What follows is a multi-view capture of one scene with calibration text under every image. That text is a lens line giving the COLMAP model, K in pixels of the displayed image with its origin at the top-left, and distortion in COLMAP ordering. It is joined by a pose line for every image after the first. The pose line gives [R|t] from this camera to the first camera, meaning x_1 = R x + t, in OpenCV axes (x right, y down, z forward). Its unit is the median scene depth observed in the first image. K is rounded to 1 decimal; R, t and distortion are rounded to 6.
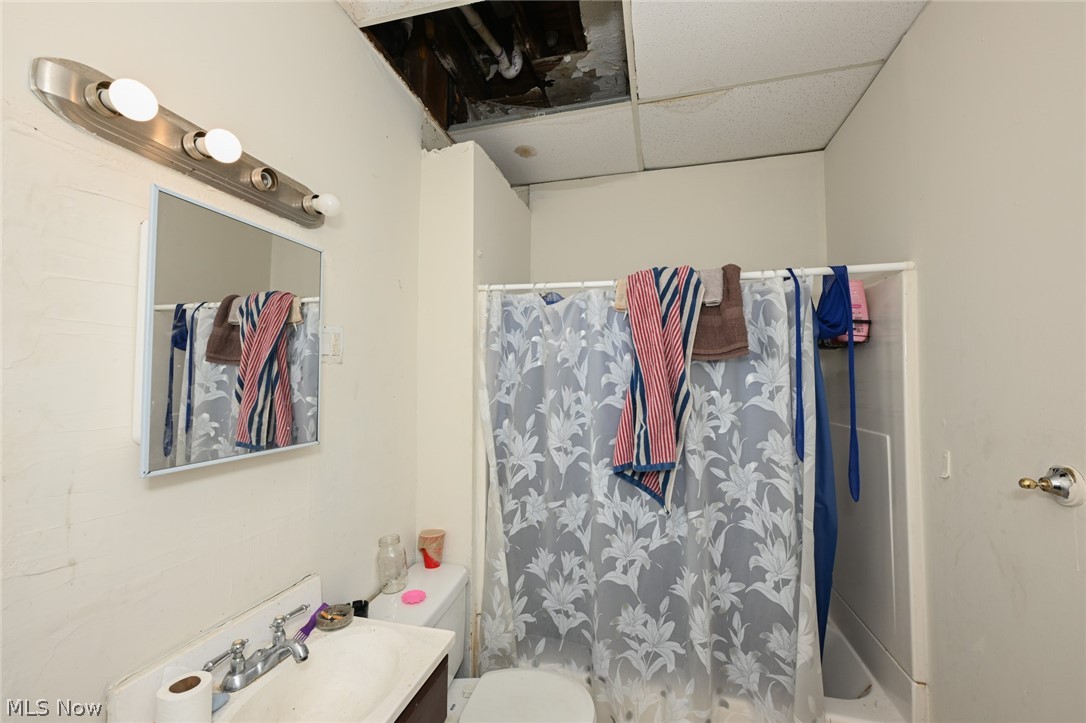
lens RADIAL K [[430.4, 0, 543.2], [0, 430.4, 359.3], [0, 0, 1]] dist [0.002160, -0.000075]
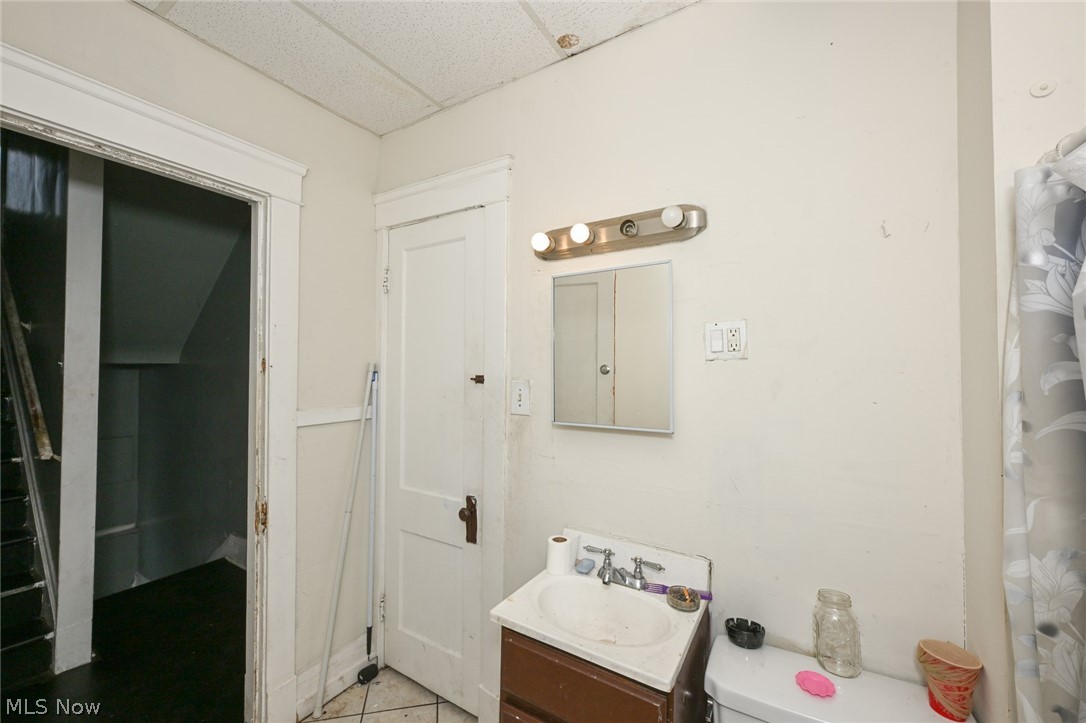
lens RADIAL K [[430.4, 0, 542.1], [0, 430.4, 361.5], [0, 0, 1]] dist [0.002160, -0.000075]
pose [[-0.308149, -0.024457, -0.951024, 0.484569], [0.036136, 0.998647, -0.037390, 0.028868], [0.950651, -0.045888, -0.306849, 0.762431]]
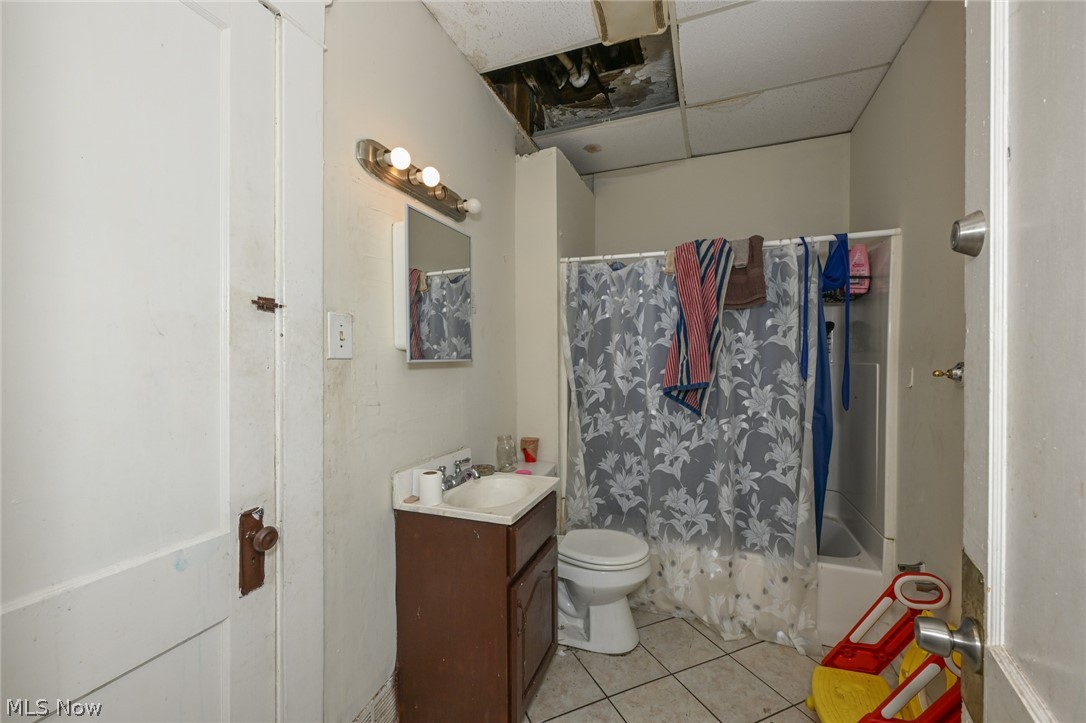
lens RADIAL K [[430.4, 0, 544.3], [0, 430.4, 365.1], [0, 0, 1]] dist [0.002160, -0.000075]
pose [[0.993808, -0.002904, -0.111070, -0.060380], [0.009766, 0.998073, 0.061280, 0.086434], [0.110678, -0.061986, 0.991921, -0.395342]]
